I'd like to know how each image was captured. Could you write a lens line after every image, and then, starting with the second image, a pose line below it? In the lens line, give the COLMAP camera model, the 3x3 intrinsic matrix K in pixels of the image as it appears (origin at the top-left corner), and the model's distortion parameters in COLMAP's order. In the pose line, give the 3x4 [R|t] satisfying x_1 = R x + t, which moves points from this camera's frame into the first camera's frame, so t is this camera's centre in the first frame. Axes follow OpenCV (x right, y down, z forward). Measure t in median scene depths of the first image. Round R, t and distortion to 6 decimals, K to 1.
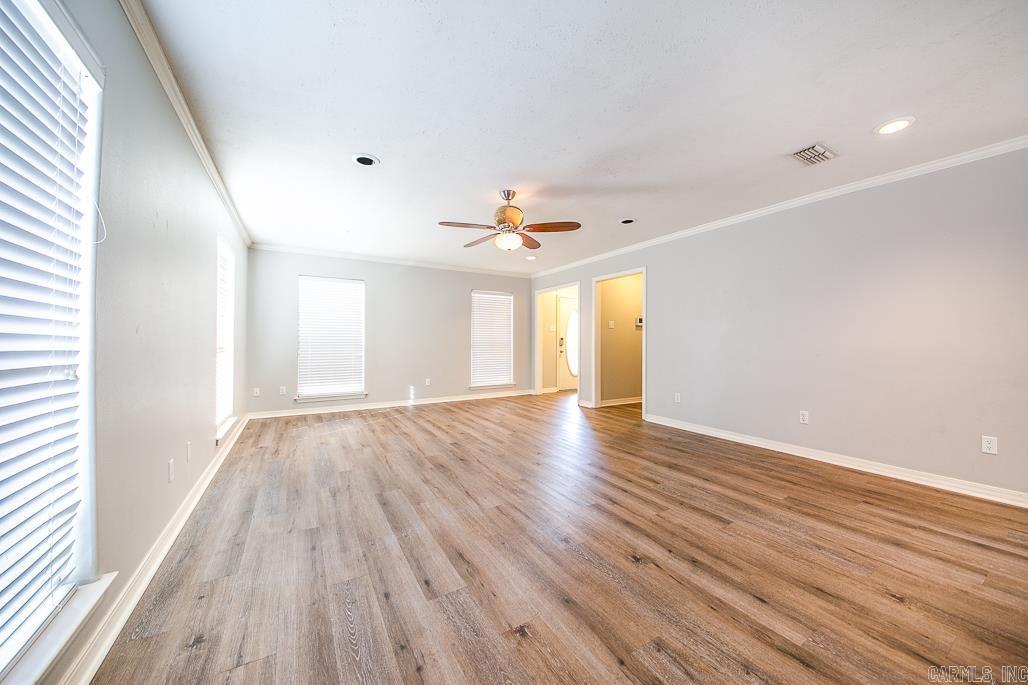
lens RADIAL K [[362.4, 0, 518.7], [0, 362.4, 343.0], [0, 0, 1]] dist [-0.002727, -0.000094]
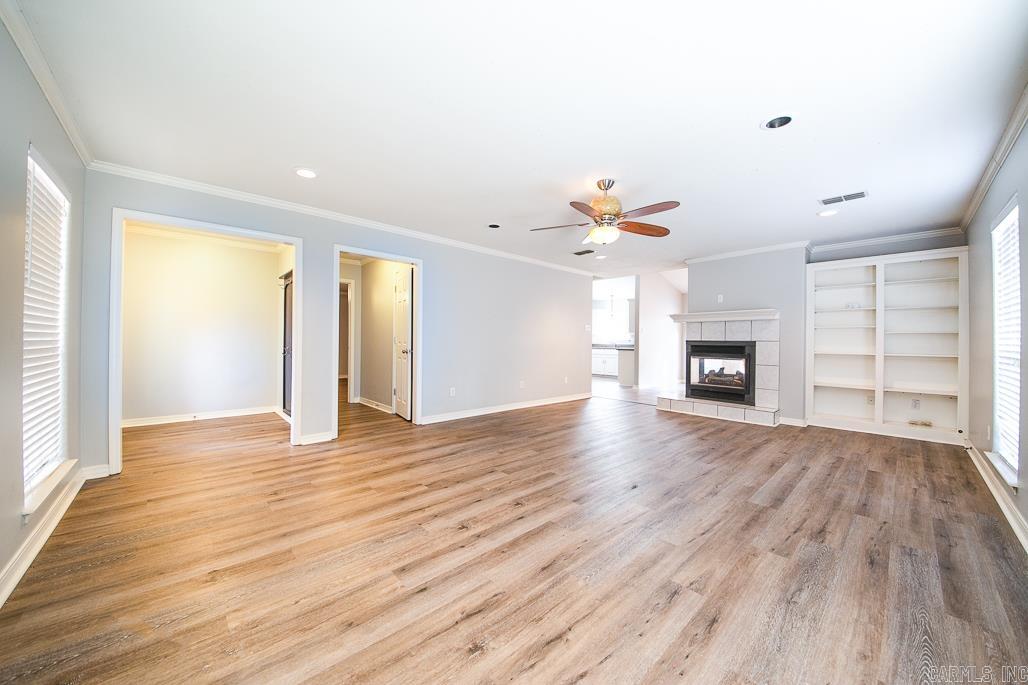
lens RADIAL K [[362.4, 0, 518.2], [0, 362.4, 336.2], [0, 0, 1]] dist [-0.002727, -0.000094]
pose [[-0.201801, -0.008871, 0.979386, -1.240763], [-0.016105, 0.999854, 0.005738, -0.031927], [-0.979294, -0.014615, -0.201914, 1.952871]]
